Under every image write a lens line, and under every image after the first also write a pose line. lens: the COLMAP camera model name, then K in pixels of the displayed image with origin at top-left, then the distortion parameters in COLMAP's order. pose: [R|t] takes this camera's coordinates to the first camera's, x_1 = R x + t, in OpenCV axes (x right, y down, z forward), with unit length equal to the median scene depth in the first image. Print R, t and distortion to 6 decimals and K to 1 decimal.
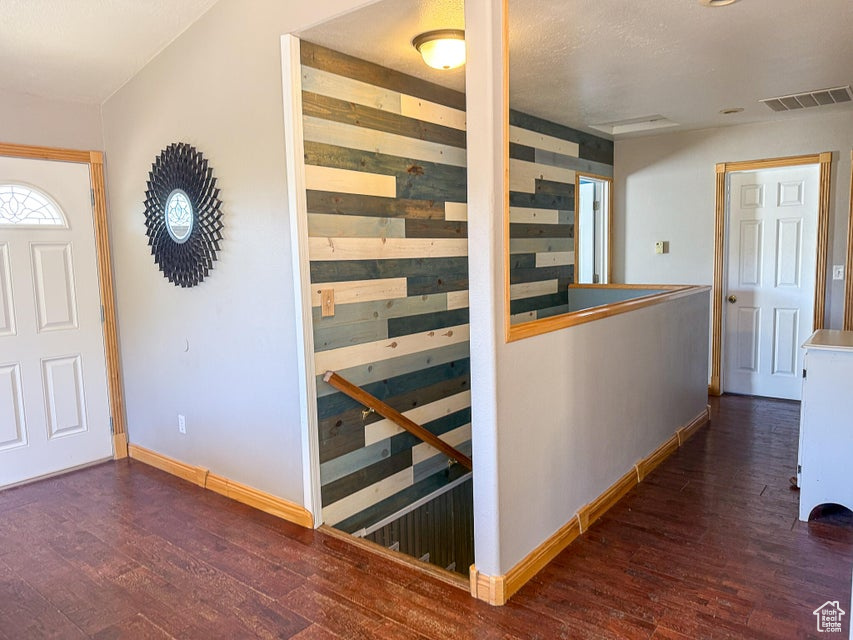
lens RADIAL K [[597.8, 0, 426.5], [0, 597.8, 320.0], [0, 0, 1]] dist [0.103028, -0.149878]
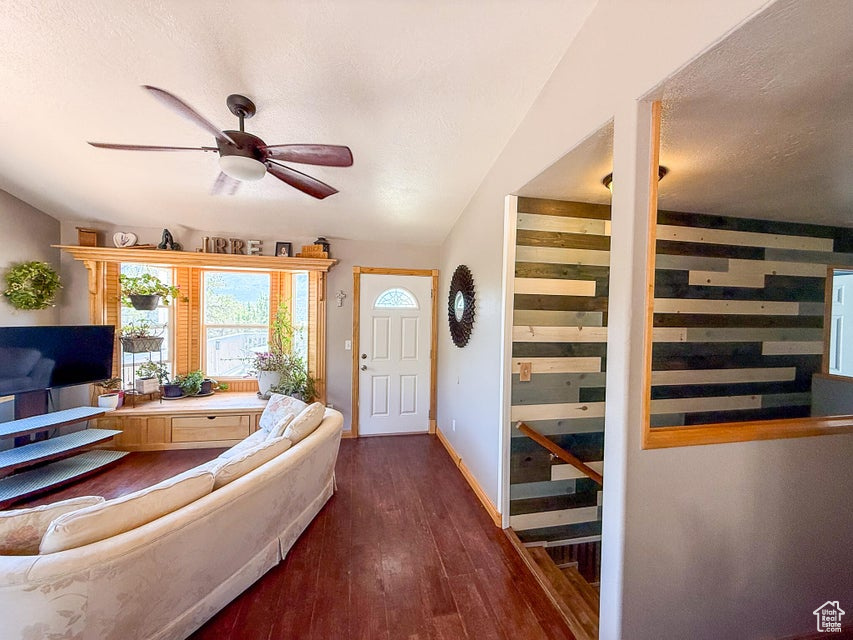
lens RADIAL K [[340.4, 0, 423.8], [0, 340.4, 320.2], [0, 0, 1]] dist [0.000041, 0.000082]
pose [[0.769555, 0.054904, -0.636215, 0.143288], [-0.108953, 0.992978, -0.046096, -0.079263], [0.629217, 0.104791, 0.770133, 0.198563]]
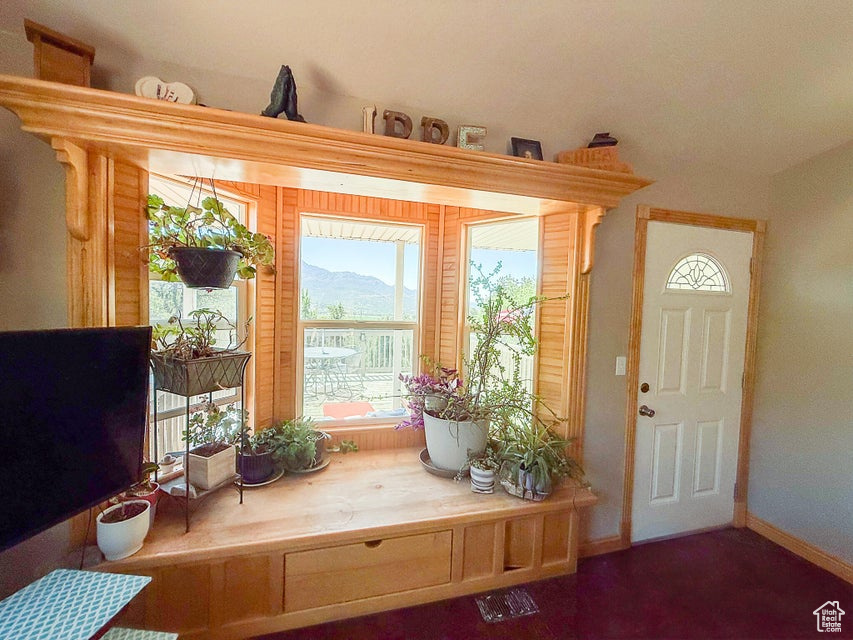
lens RADIAL K [[340.4, 0, 423.8], [0, 340.4, 320.2], [0, 0, 1]] dist [0.000041, 0.000082]
pose [[0.801282, 0.073445, -0.593762, -0.774529], [-0.114748, 0.992878, -0.032040, -0.038149], [0.587180, 0.093806, 0.804002, 0.285770]]
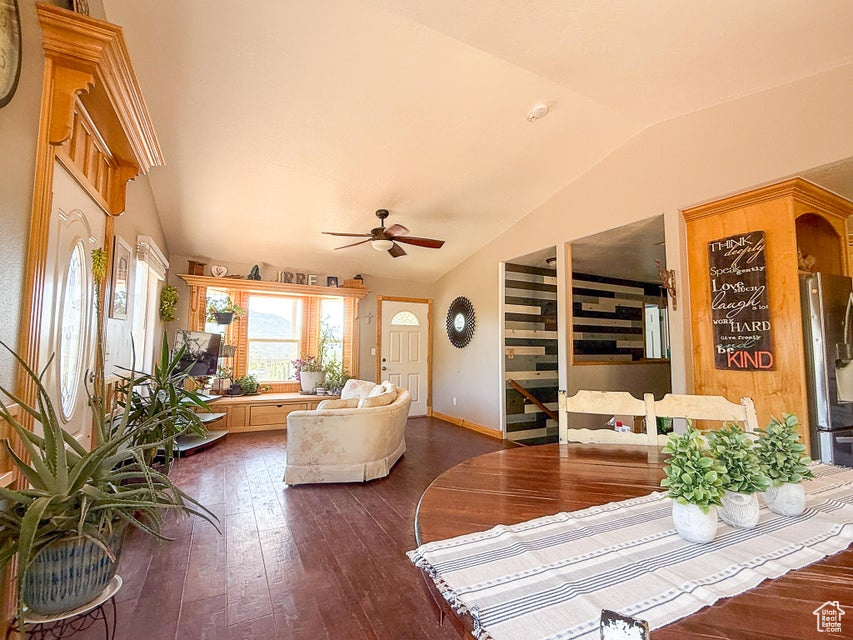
lens RADIAL K [[385.6, 0, 426.5], [0, 385.6, 320.0], [0, 0, 1]] dist [-0.000029, 0.000024]
pose [[0.915720, 0.002977, -0.401807, 0.165676], [-0.075816, 0.983291, -0.165500, 0.125325], [0.394601, 0.182015, 0.900645, -0.667610]]
